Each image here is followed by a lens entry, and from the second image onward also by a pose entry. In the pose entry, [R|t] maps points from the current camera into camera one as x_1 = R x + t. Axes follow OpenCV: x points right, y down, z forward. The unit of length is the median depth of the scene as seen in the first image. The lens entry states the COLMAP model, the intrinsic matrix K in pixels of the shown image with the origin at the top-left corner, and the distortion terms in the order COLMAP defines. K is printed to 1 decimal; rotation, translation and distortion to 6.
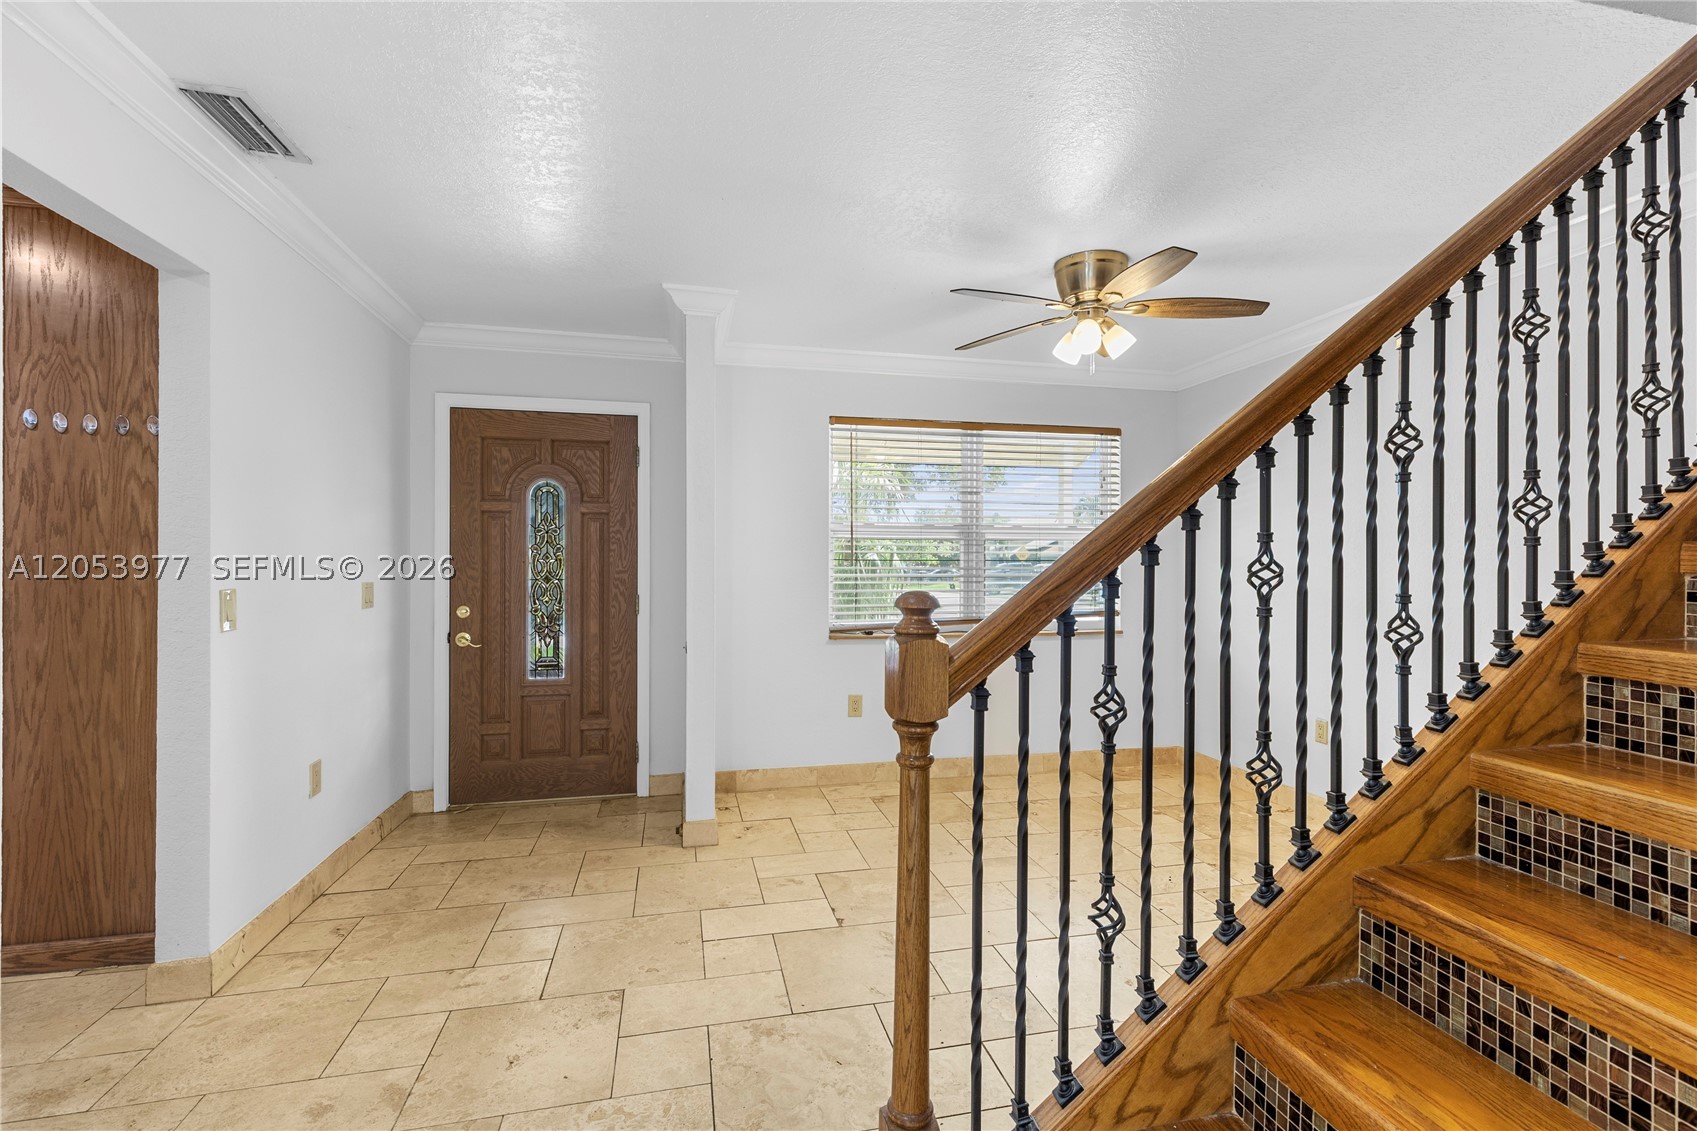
lens RADIAL K [[773.3, 0, 855.8], [0, 773.3, 563.9], [0, 0, 1]] dist [-0.000125, -0.001265]
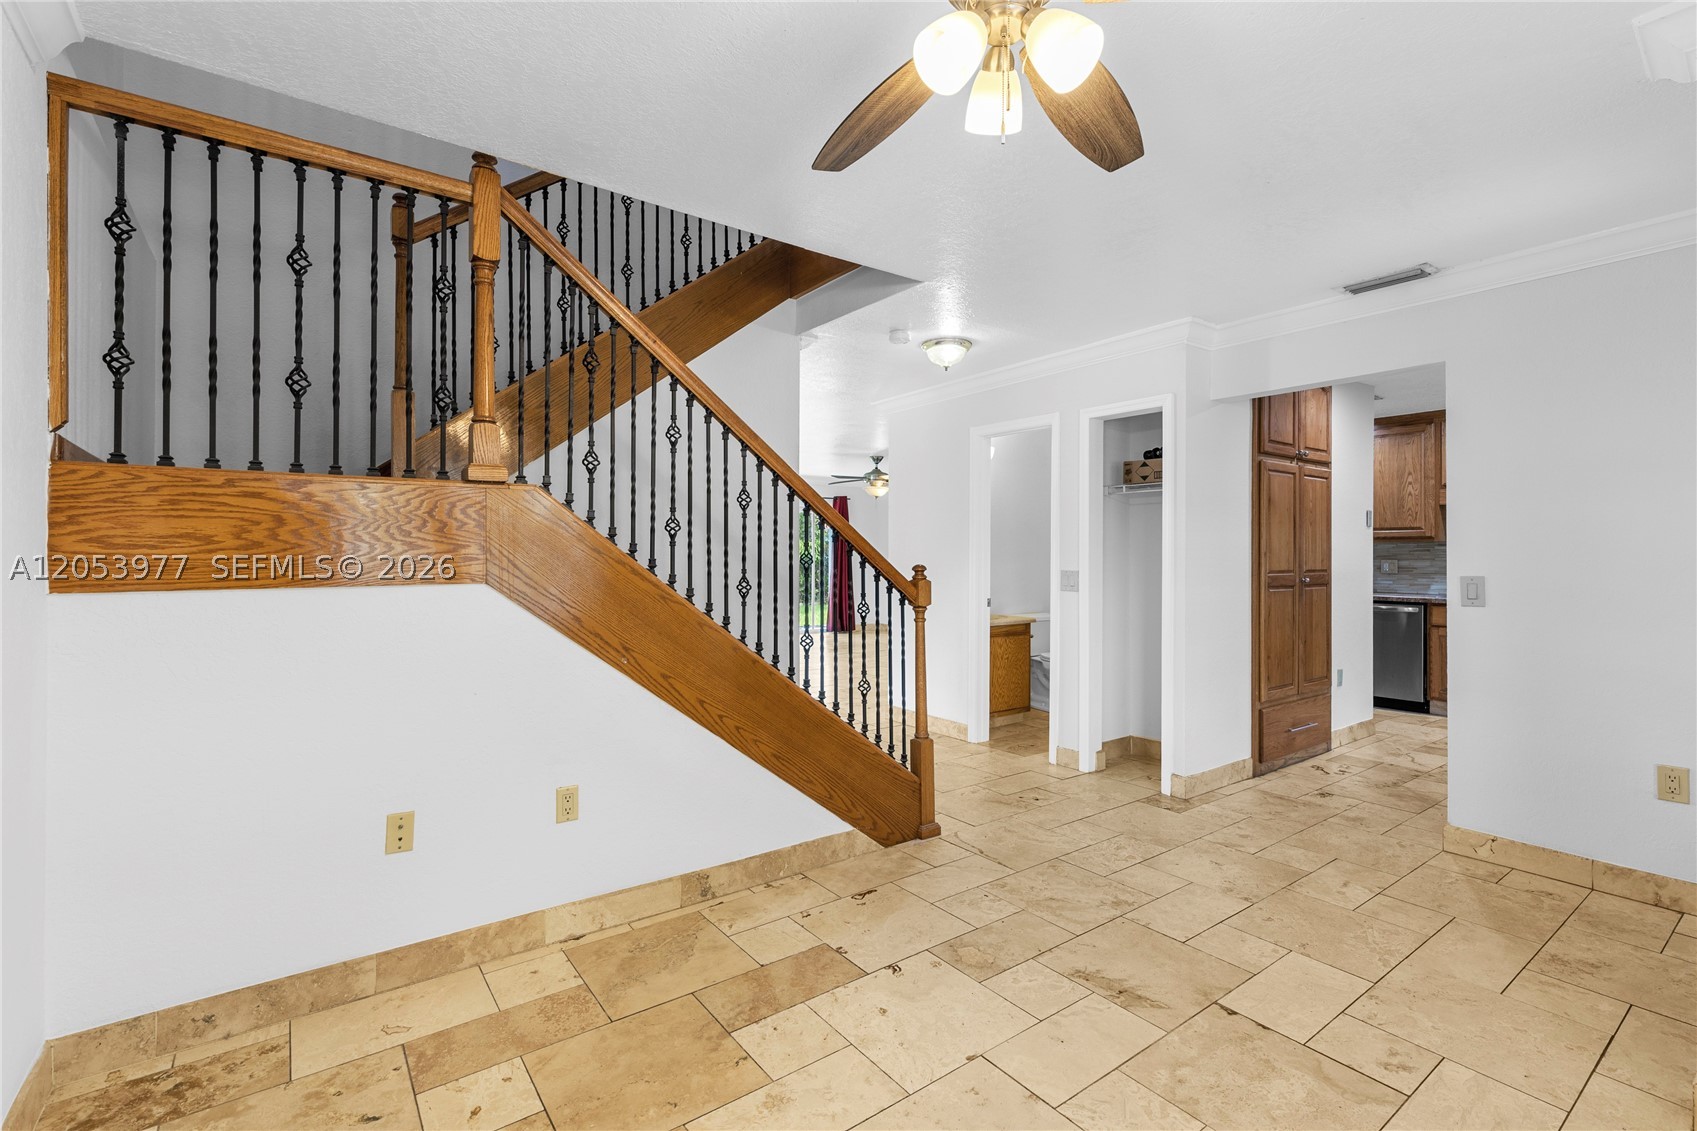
lens RADIAL K [[773.3, 0, 857.7], [0, 773.3, 552.7], [0, 0, 1]] dist [-0.000125, -0.001265]
pose [[-0.918609, 0.000356, -0.395167, 0.811545], [-0.000325, 0.999999, 0.001655, -0.011841], [0.395167, 0.001649, -0.918608, 1.992397]]
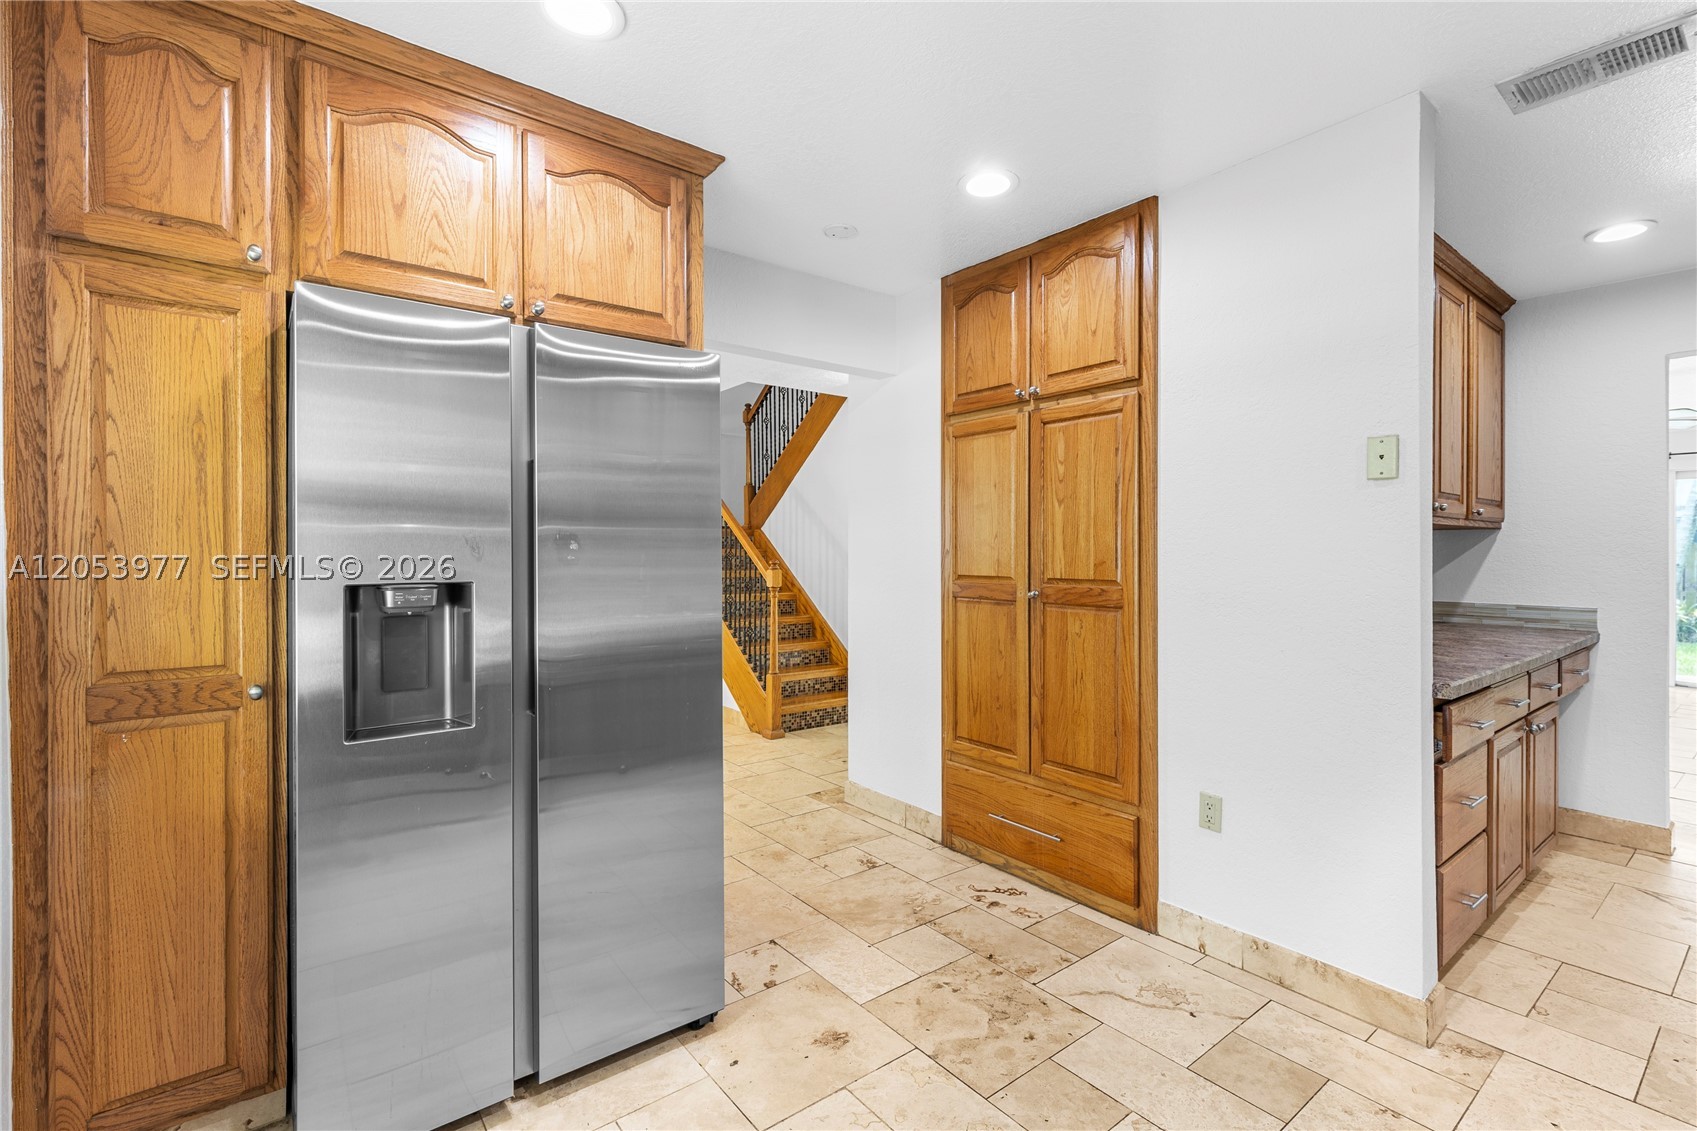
lens RADIAL K [[773.3, 0, 853.6], [0, 773.3, 558.3], [0, 0, 1]] dist [-0.000125, -0.001265]
pose [[-0.422711, -0.008286, 0.906226, -2.254896], [-0.000456, 0.999960, 0.008931, -0.003751], [-0.906264, 0.003362, -0.422698, 1.354211]]
